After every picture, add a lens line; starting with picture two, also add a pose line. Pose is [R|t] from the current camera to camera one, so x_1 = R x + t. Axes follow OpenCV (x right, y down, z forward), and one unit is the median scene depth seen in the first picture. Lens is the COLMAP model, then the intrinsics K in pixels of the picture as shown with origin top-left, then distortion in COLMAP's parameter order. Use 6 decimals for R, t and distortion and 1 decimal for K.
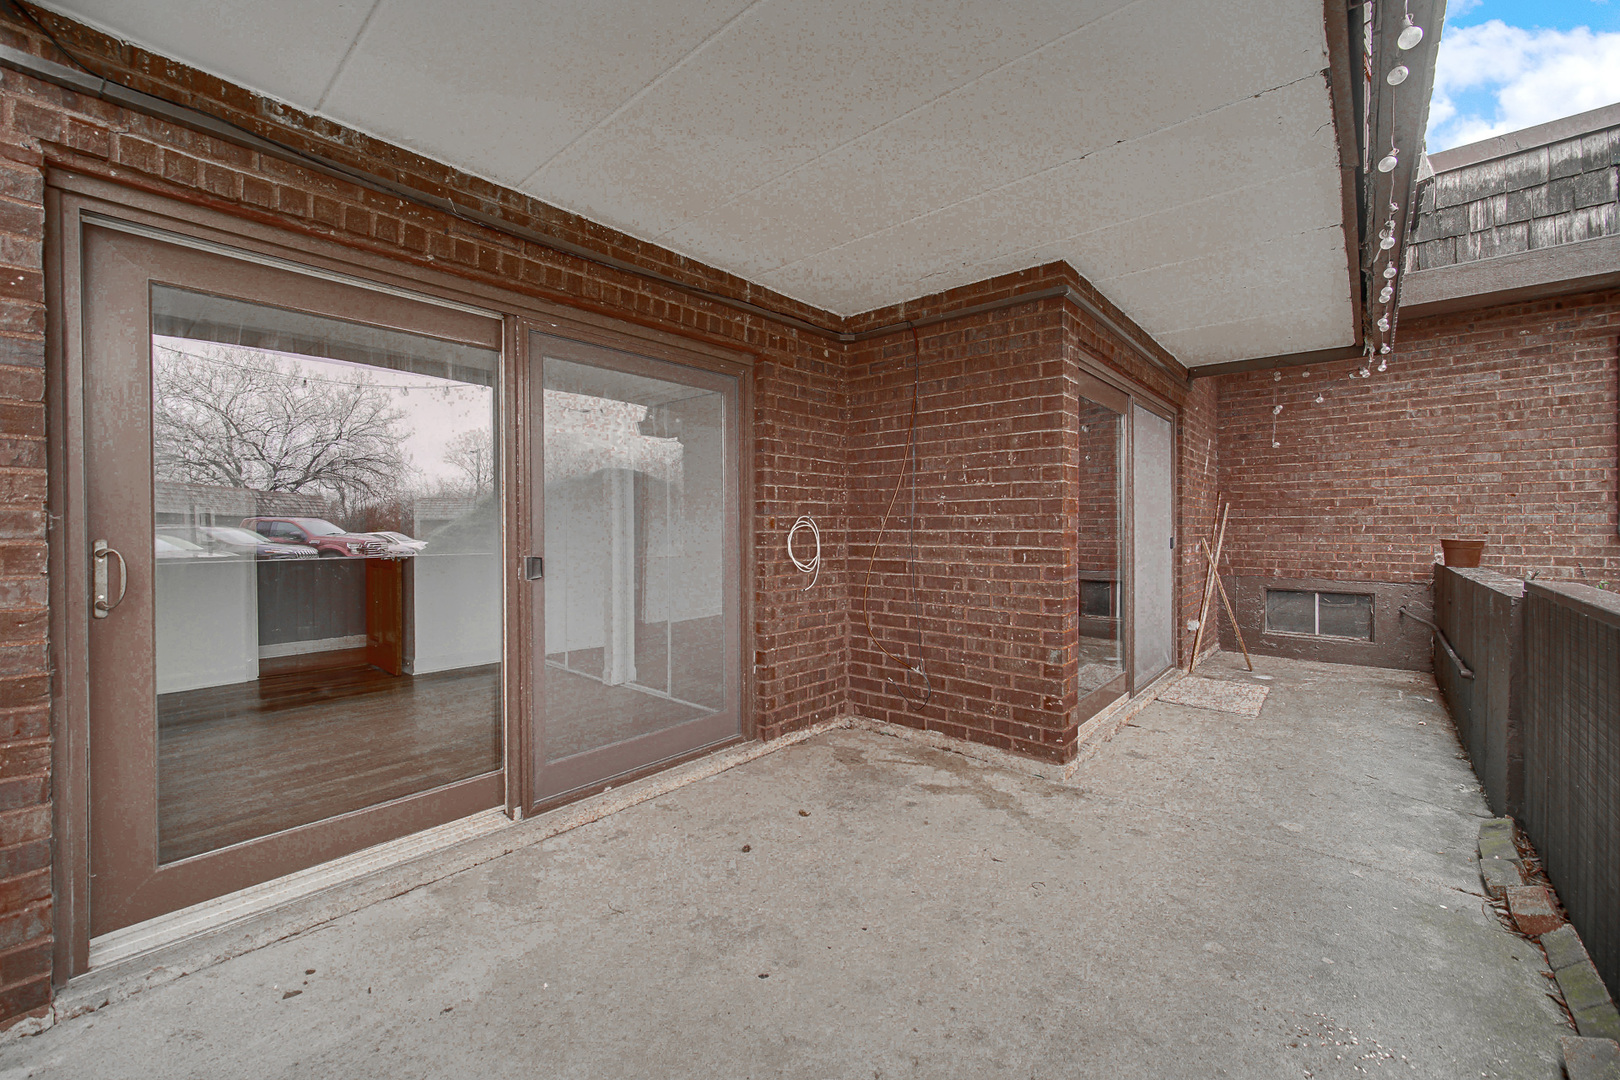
lens RADIAL K [[640.7, 0, 812.2], [0, 640.7, 529.0], [0, 0, 1]] dist [-0.001817, 0.000263]
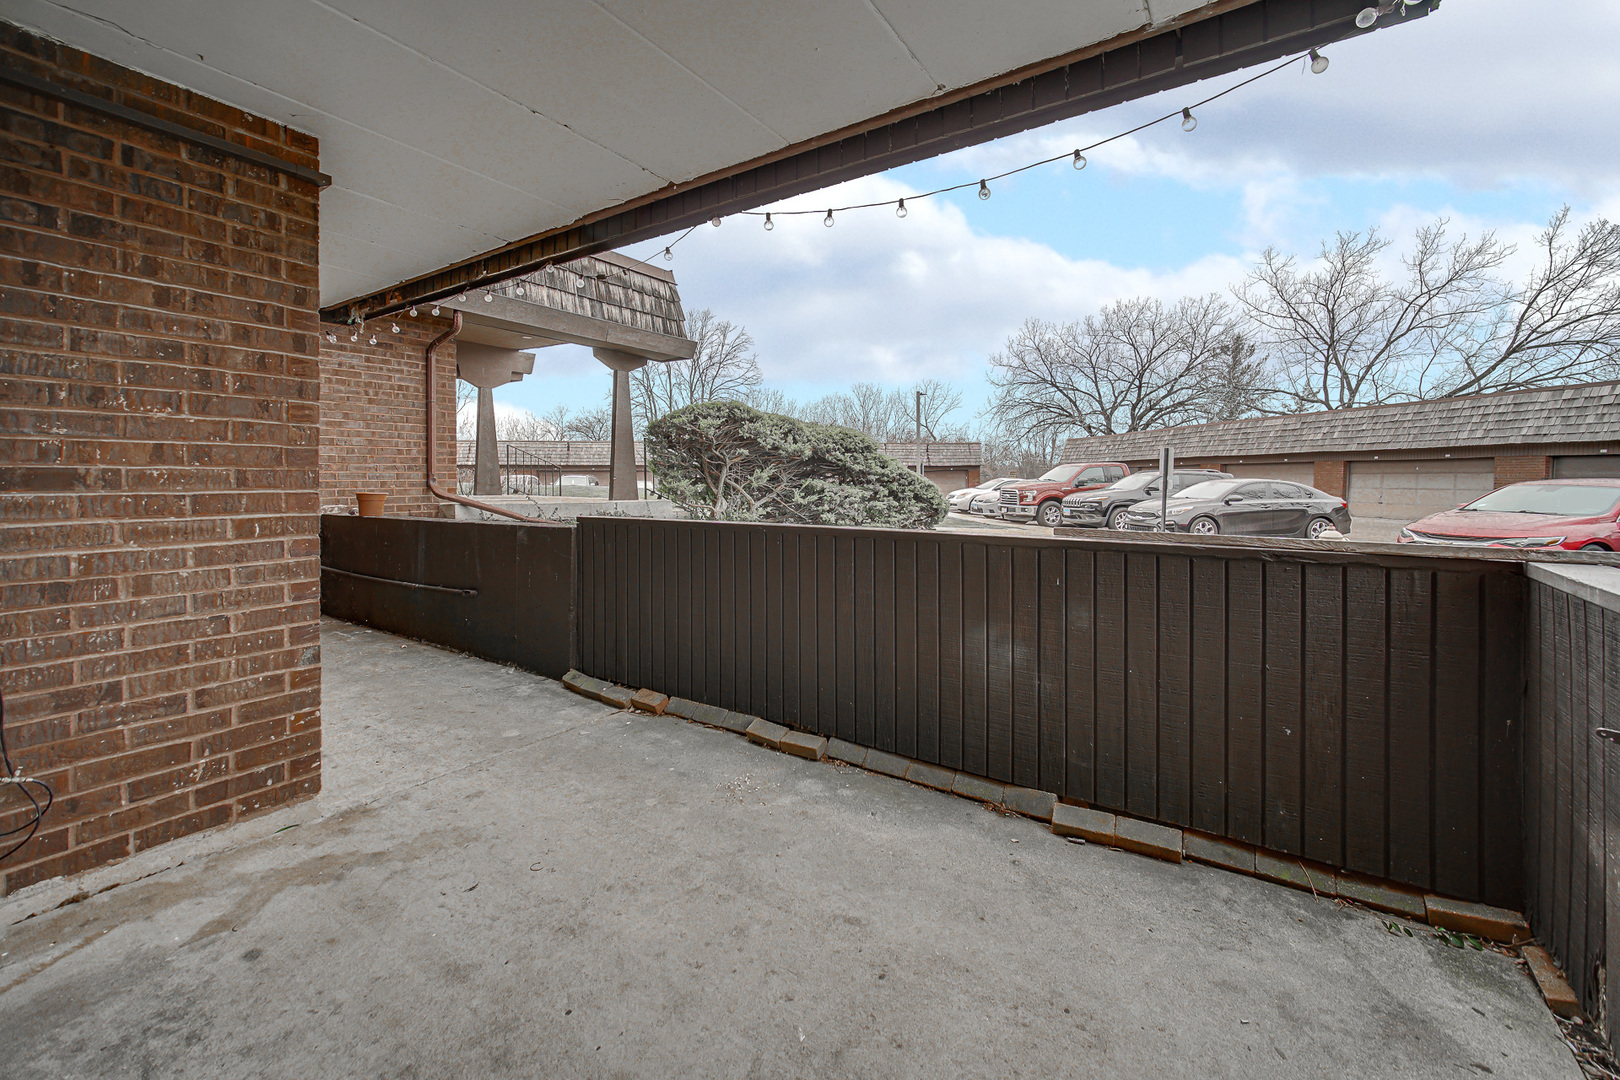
lens RADIAL K [[657.3, 0, 803.5], [0, 657.3, 481.3], [0, 0, 1]] dist [-0.000188, 0.000161]
pose [[-0.114204, -0.002348, 0.993455, -0.434375], [0.005754, 0.999979, 0.003025, -0.006347], [-0.993441, 0.006061, -0.114188, 0.481221]]
